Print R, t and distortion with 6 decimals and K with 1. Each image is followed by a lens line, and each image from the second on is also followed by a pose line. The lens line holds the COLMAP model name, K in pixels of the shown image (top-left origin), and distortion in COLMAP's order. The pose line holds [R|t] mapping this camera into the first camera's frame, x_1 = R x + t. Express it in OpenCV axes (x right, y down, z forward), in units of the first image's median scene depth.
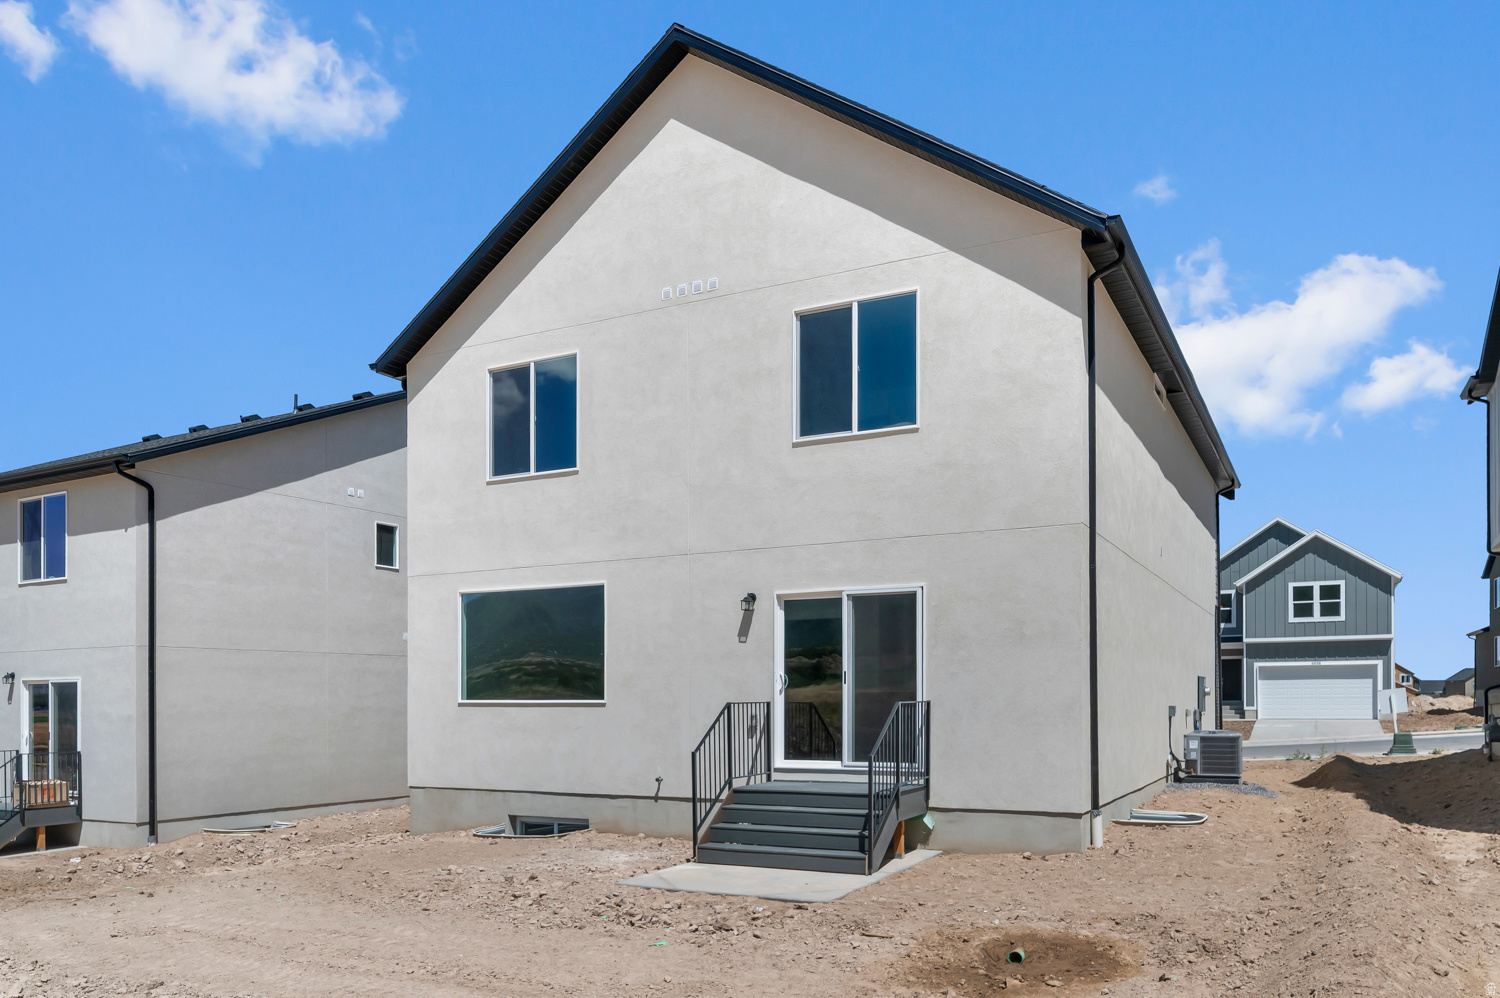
lens RADIAL K [[1054.6, 0, 748.0], [0, 1054.6, 503.9], [0, 0, 1]] dist [0.001517, -0.002427]
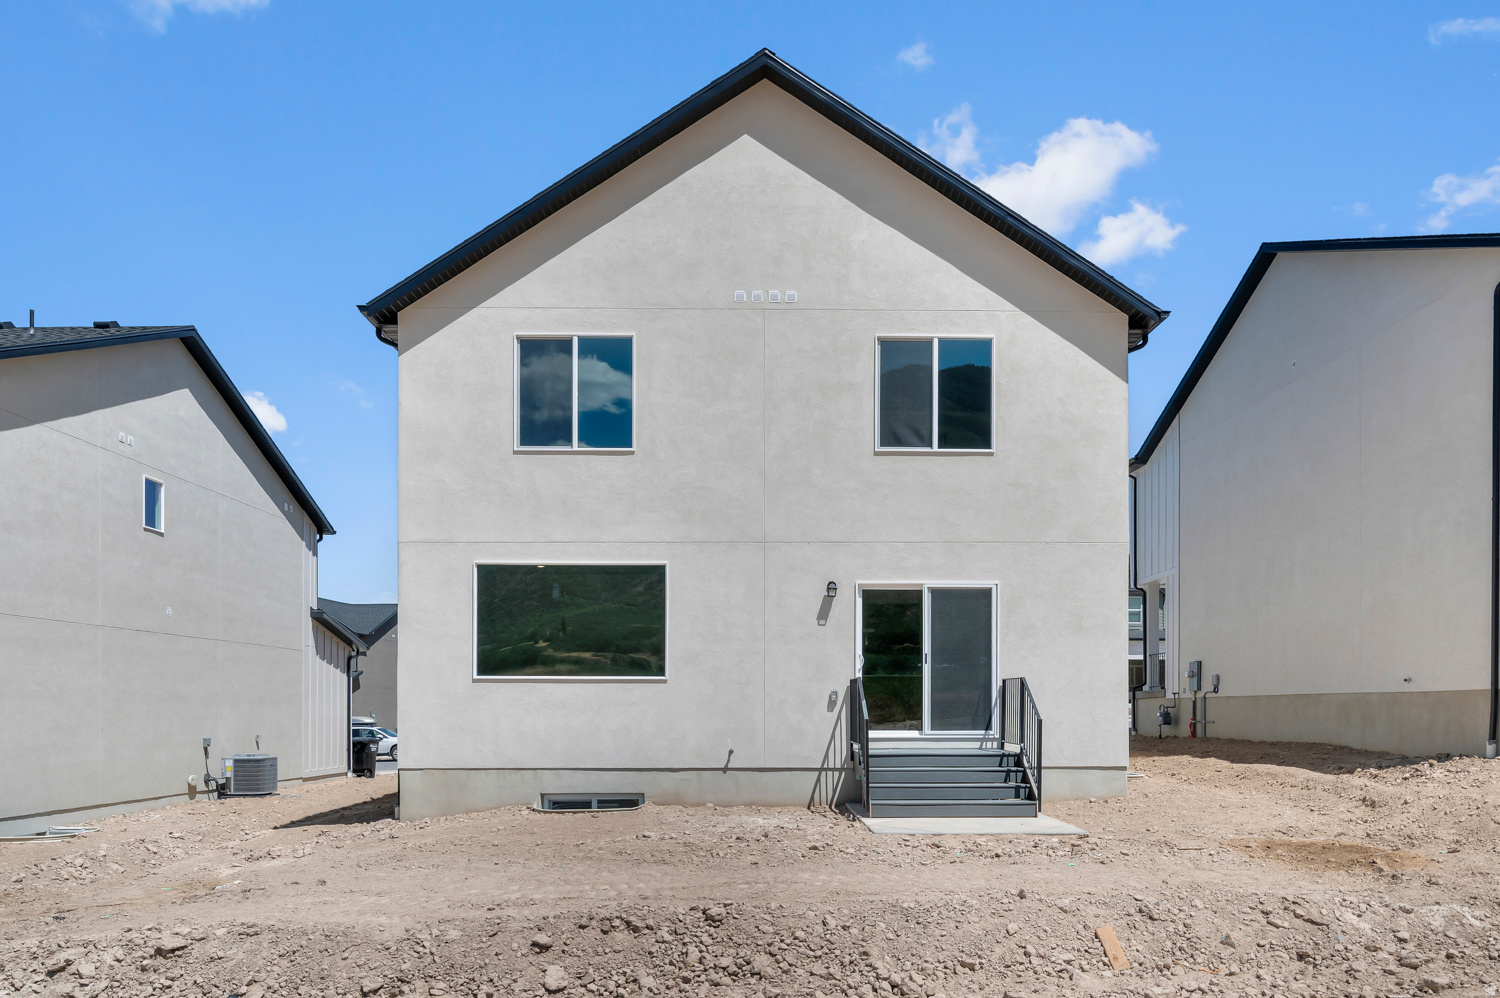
lens RADIAL K [[1054.6, 0, 691.9], [0, 1054.6, 508.2], [0, 0, 1]] dist [0.001517, -0.002427]
pose [[0.888831, 0.094368, 0.448412, -0.613525], [-0.090137, 0.995452, -0.030825, 0.053596], [-0.449282, -0.013020, 0.893295, 0.072826]]
